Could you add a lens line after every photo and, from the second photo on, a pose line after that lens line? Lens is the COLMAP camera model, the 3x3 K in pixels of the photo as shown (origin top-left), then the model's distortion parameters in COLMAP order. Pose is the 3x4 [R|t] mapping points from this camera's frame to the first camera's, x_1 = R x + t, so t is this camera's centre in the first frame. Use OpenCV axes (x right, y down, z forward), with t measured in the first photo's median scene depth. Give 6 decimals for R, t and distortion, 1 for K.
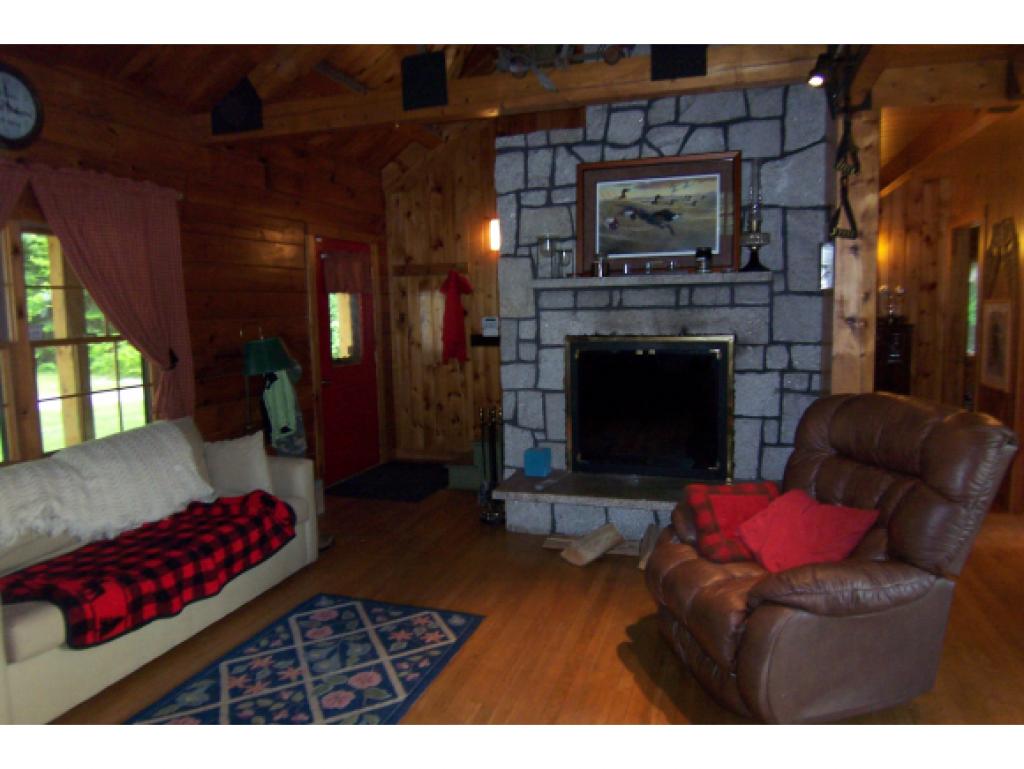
lens RADIAL K [[690.3, 0, 510.5], [0, 690.3, 376.9], [0, 0, 1]] dist [0.002423, -0.001060]
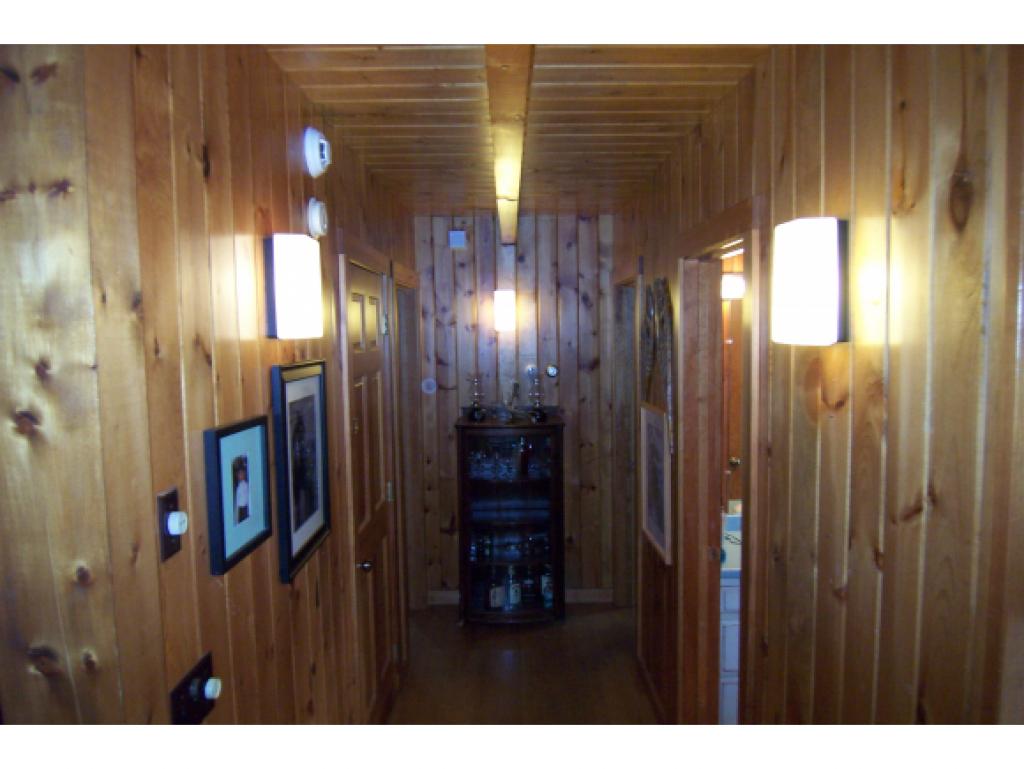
lens RADIAL K [[690.3, 0, 512.4], [0, 690.3, 387.5], [0, 0, 1]] dist [0.002423, -0.001060]
pose [[0.948626, -0.026688, 0.315272, 0.306414], [0.032957, 0.999351, -0.014569, -0.100148], [-0.314679, 0.024211, 0.948889, 0.353198]]
